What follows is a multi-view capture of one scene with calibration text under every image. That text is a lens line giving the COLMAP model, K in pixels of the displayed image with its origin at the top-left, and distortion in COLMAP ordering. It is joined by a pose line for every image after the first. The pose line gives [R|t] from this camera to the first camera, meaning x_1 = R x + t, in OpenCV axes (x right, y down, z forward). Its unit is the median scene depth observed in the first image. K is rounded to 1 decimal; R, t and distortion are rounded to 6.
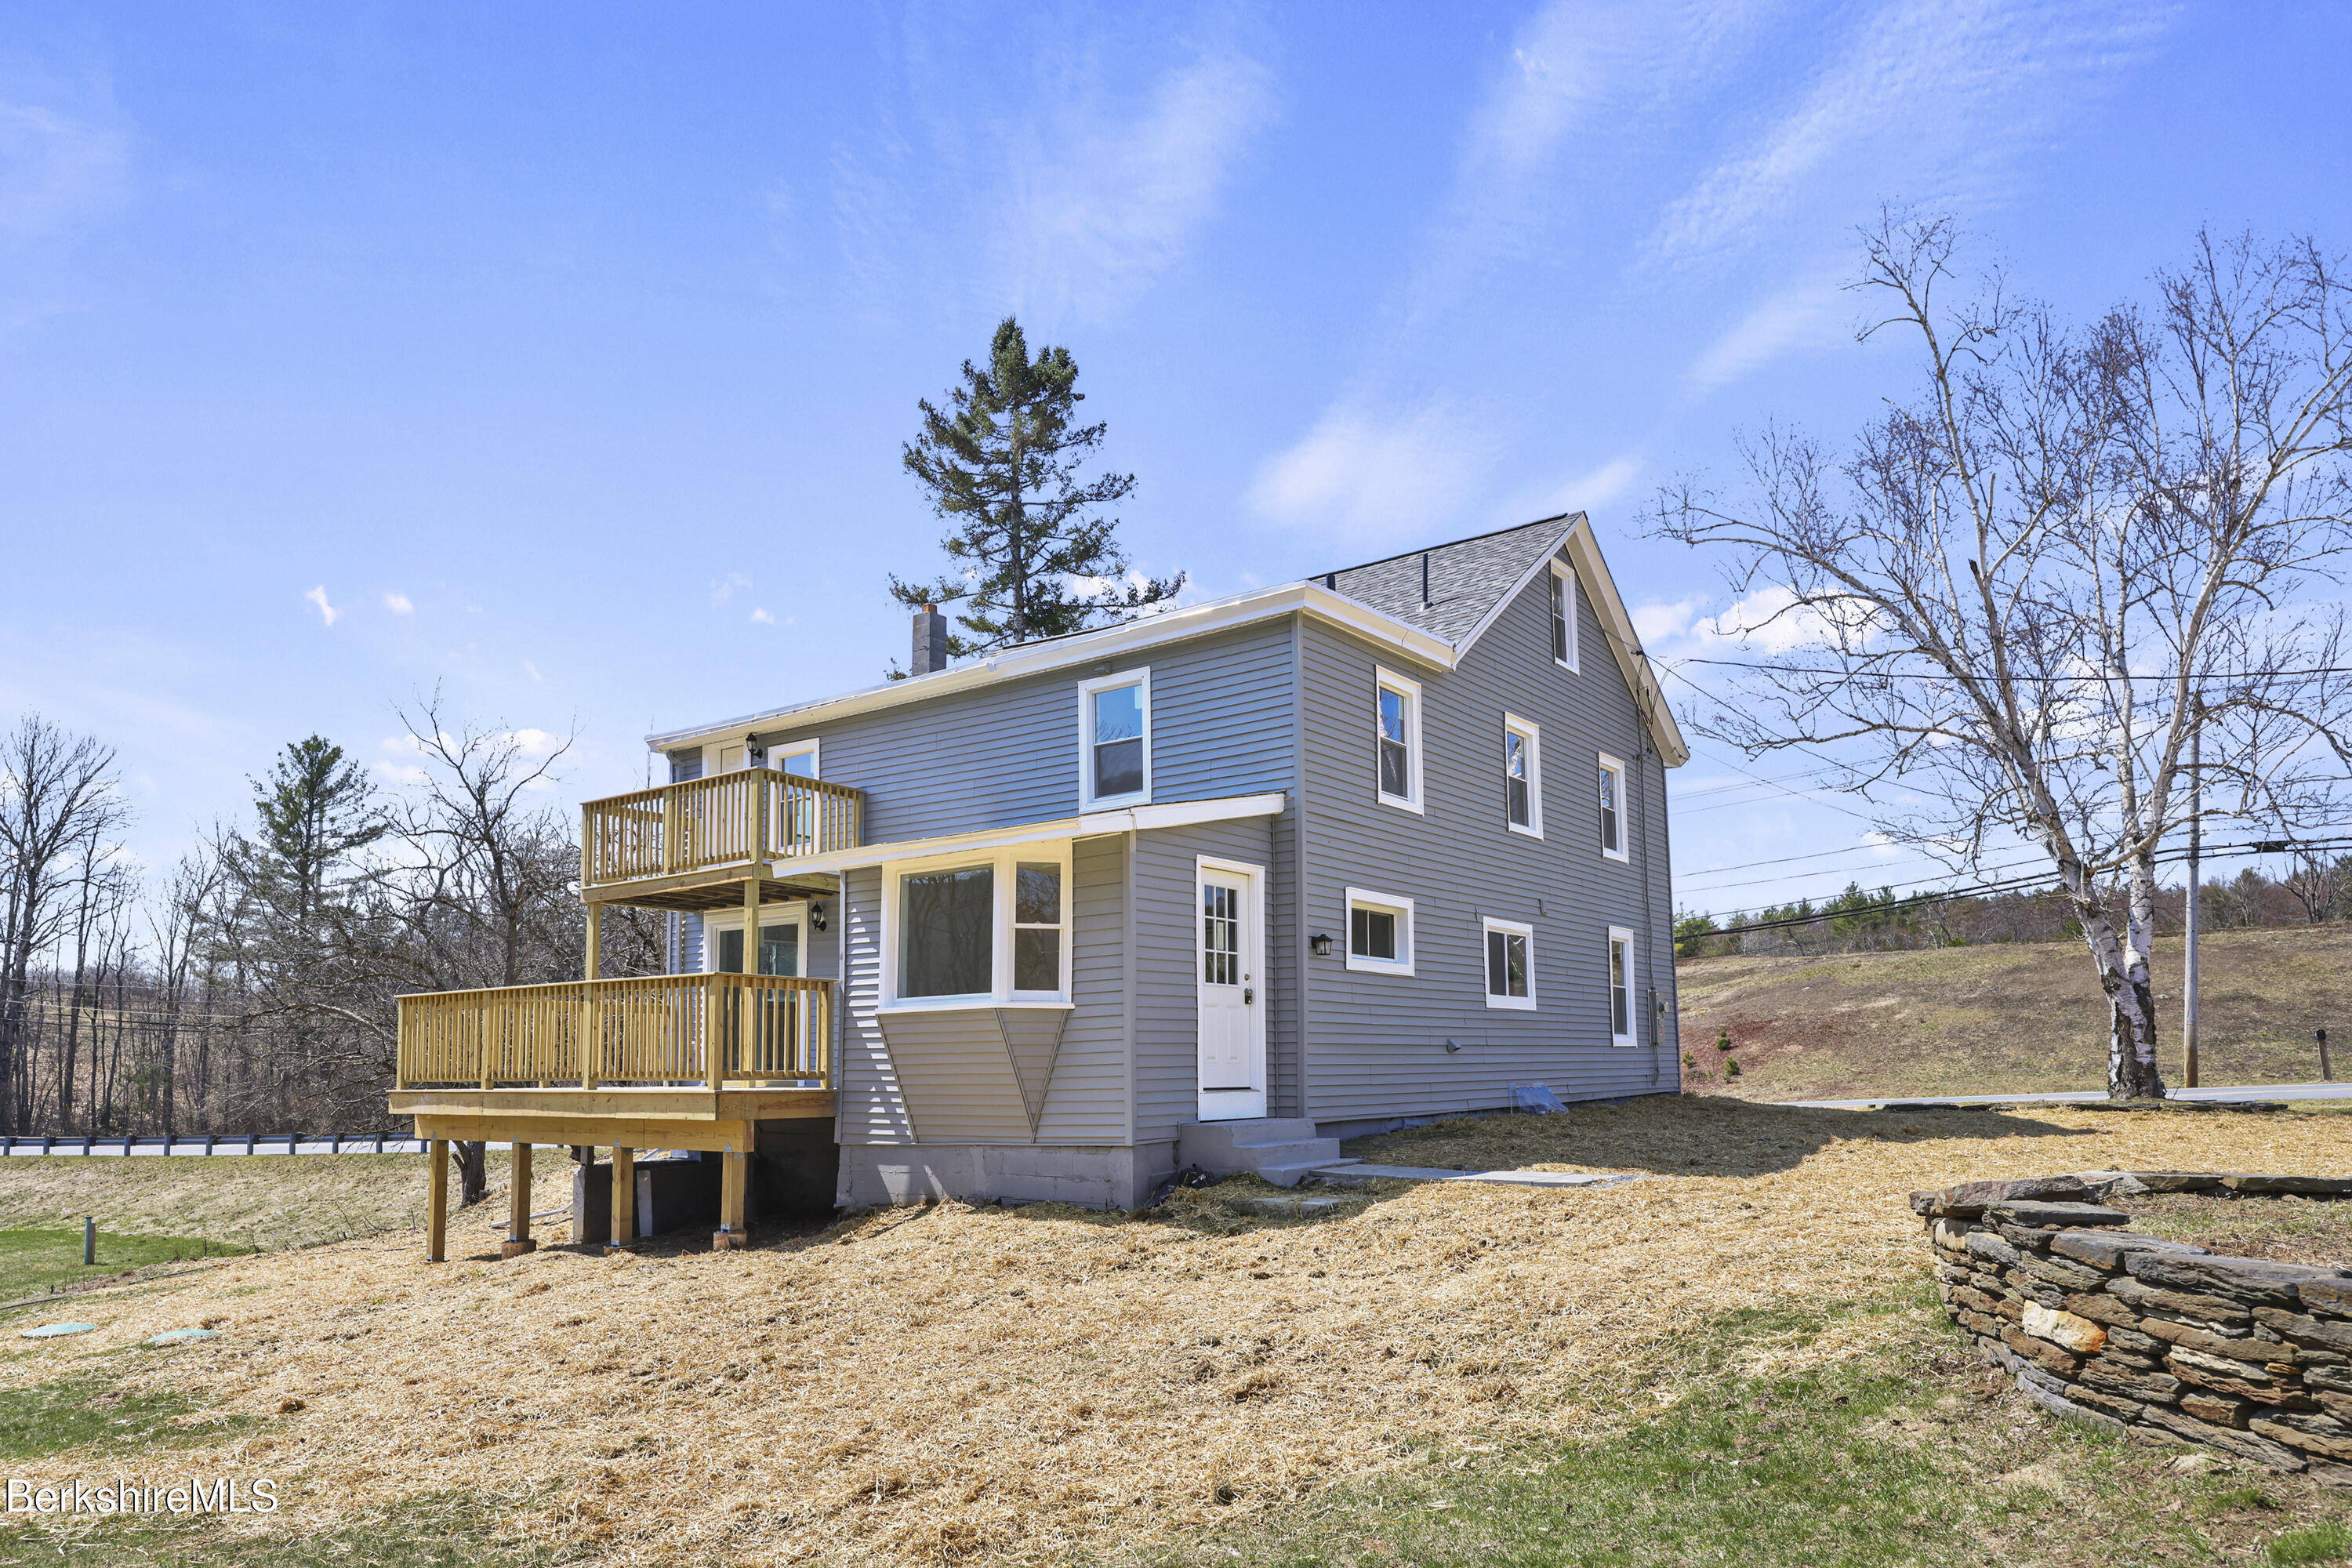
lens RADIAL K [[1464.1, 0, 1176.2], [0, 1464.1, 927.6], [0, 0, 1]] dist [-0.004937, -0.003041]
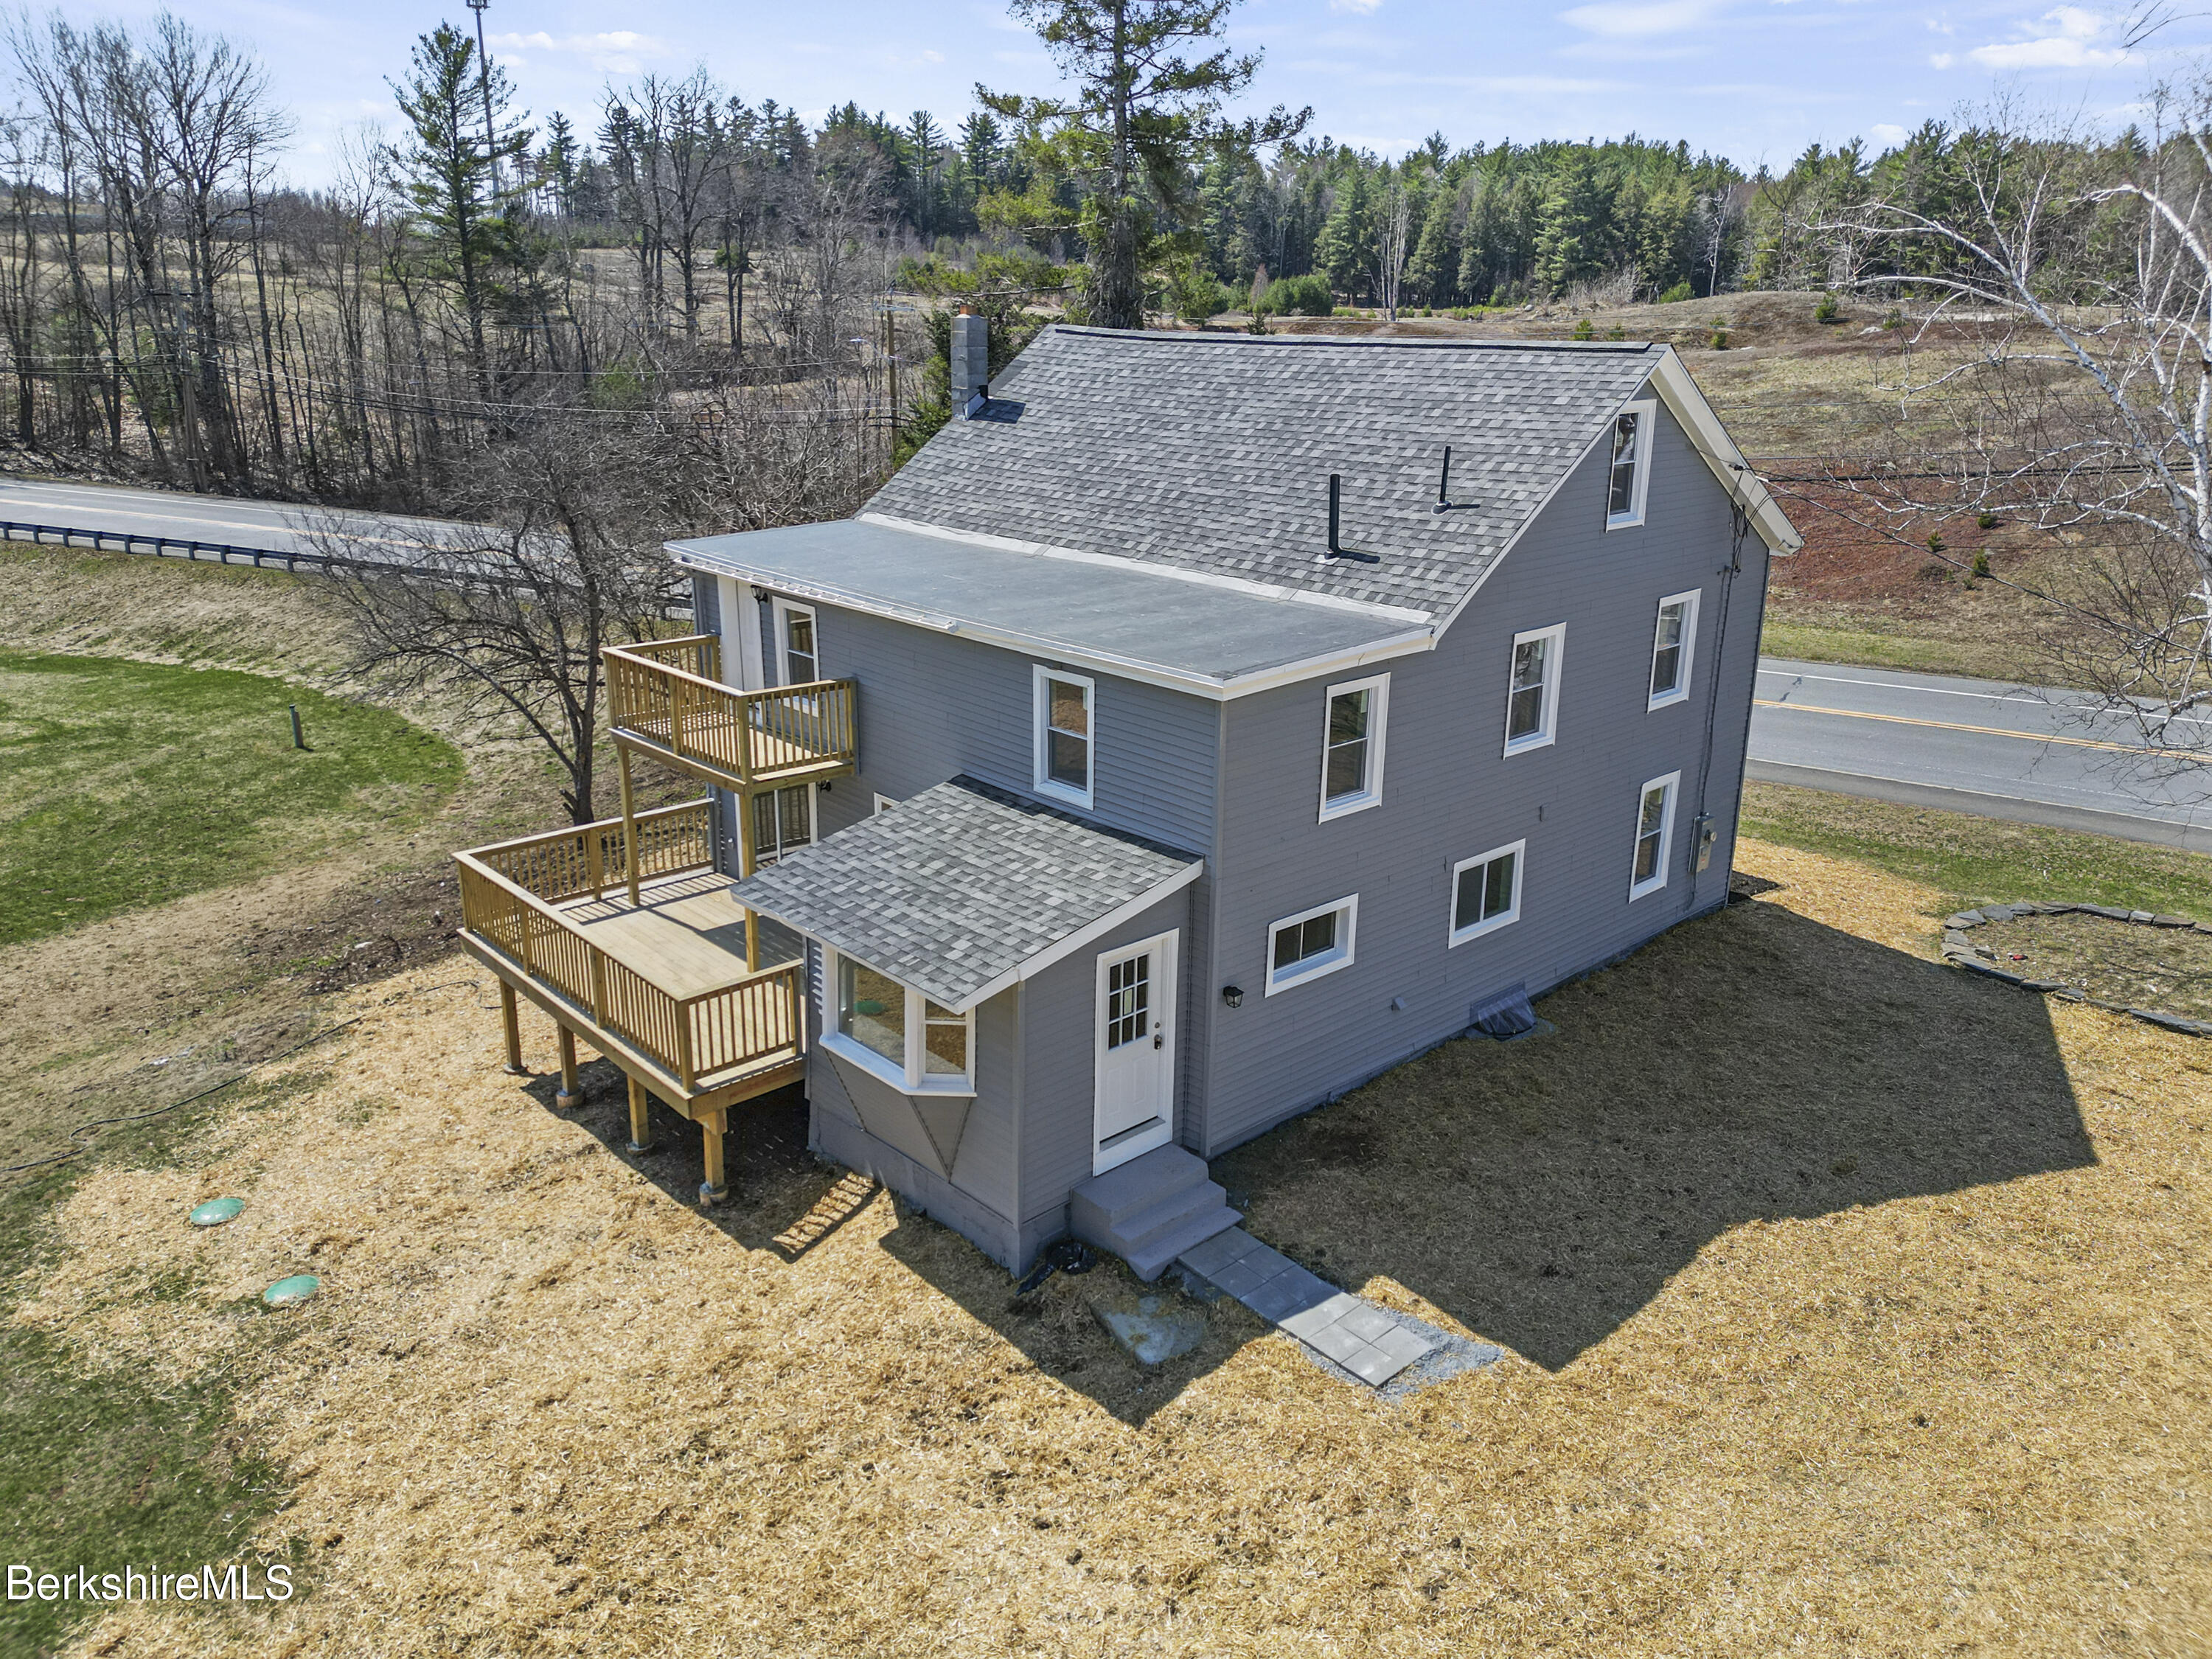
lens RADIAL K [[1556.6, 0, 1082.5], [0, 1556.6, 778.6], [0, 0, 1]] dist [0.072769, -0.057914]
pose [[0.979630, 0.078751, -0.184724, 0.178284], [-0.003919, 0.927217, 0.374504, -0.521426], [0.200771, -0.366151, 0.908639, 0.022674]]
